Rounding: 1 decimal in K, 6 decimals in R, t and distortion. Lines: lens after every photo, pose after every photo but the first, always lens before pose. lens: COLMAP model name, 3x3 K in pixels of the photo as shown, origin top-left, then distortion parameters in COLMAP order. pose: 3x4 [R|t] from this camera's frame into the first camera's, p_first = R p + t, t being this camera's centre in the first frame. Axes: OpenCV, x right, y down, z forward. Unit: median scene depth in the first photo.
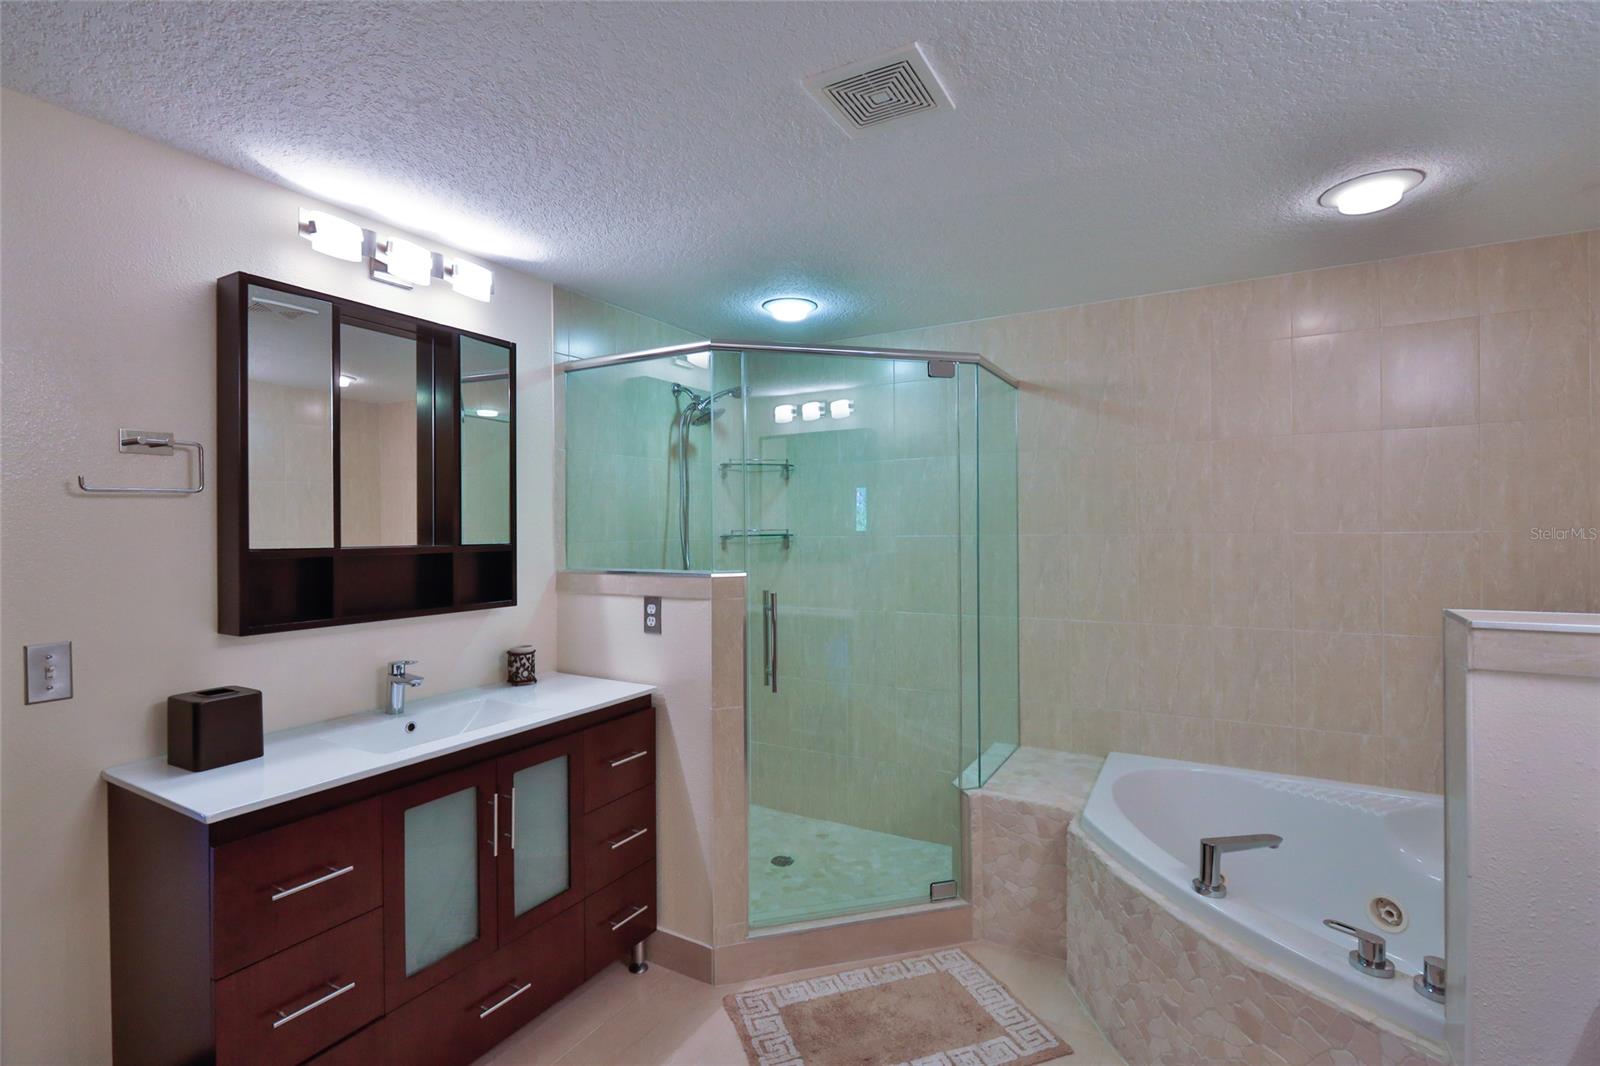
lens RADIAL K [[746.1, 0, 810.4], [0, 746.1, 535.6], [0, 0, 1]] dist [-0.006257, 0.003502]
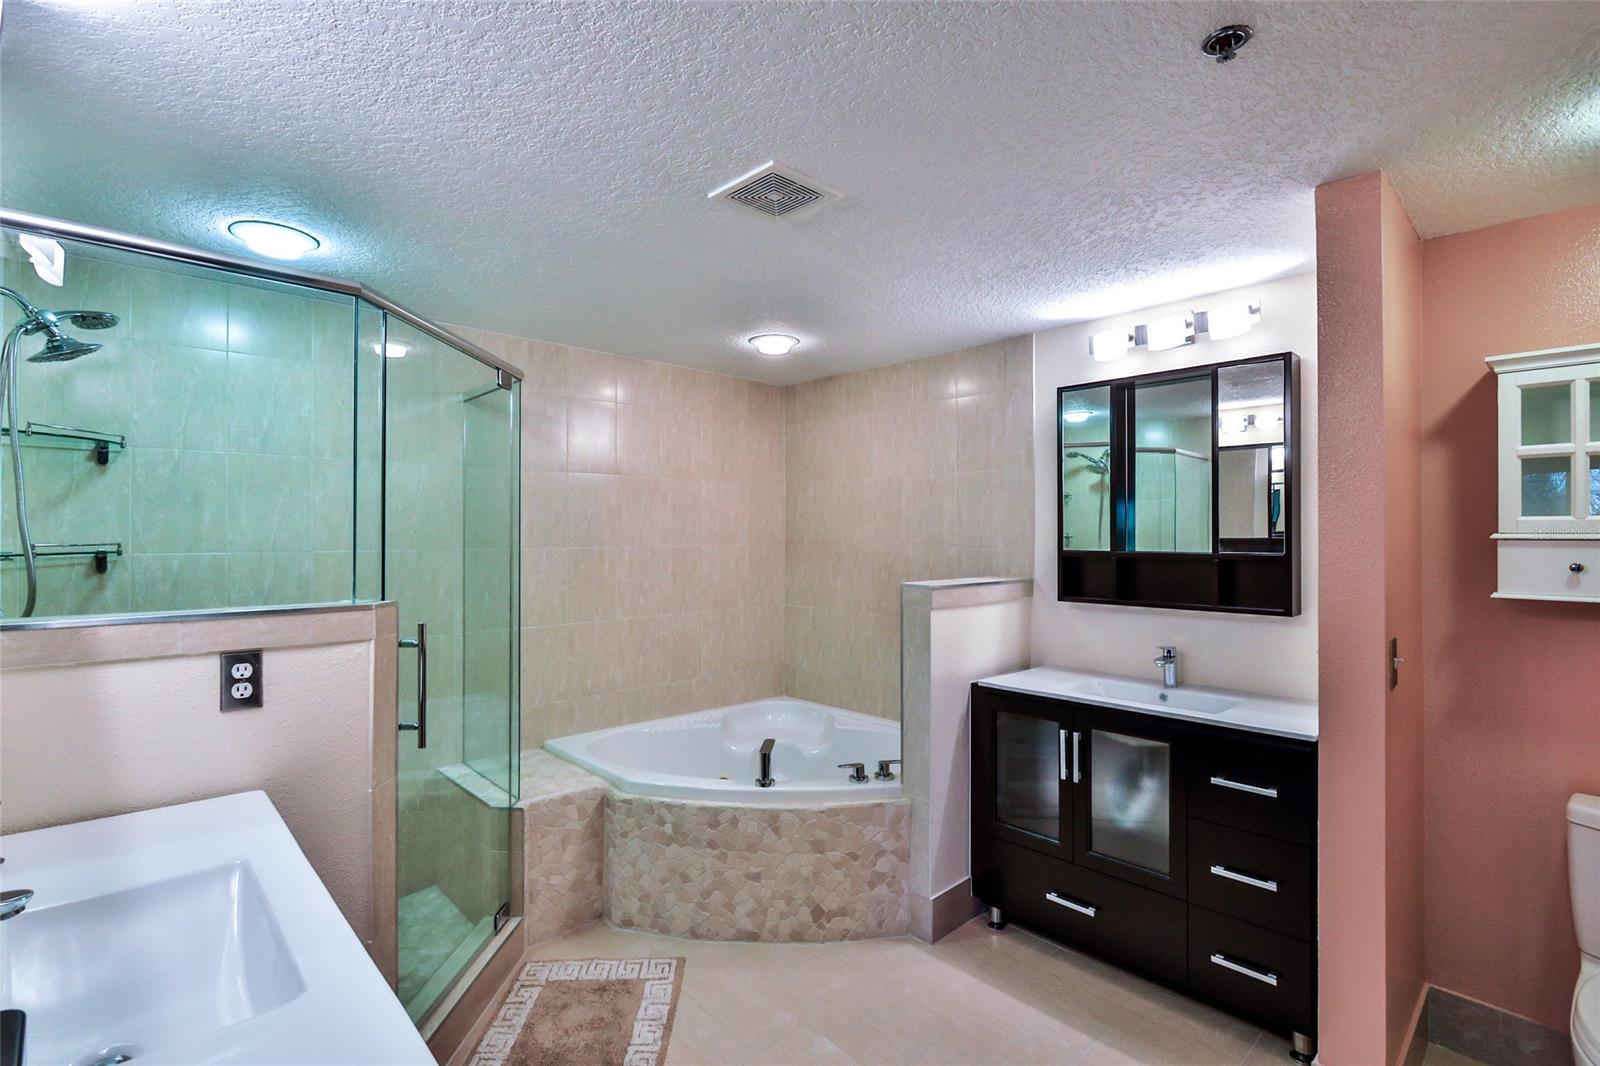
lens RADIAL K [[746.1, 0, 770.2], [0, 746.1, 538.8], [0, 0, 1]] dist [-0.006257, 0.003502]
pose [[0.316426, 0.006454, 0.948595, -0.666032], [0.006418, 0.999939, -0.008945, -0.003822], [-0.948596, 0.008919, 0.316365, 0.380057]]
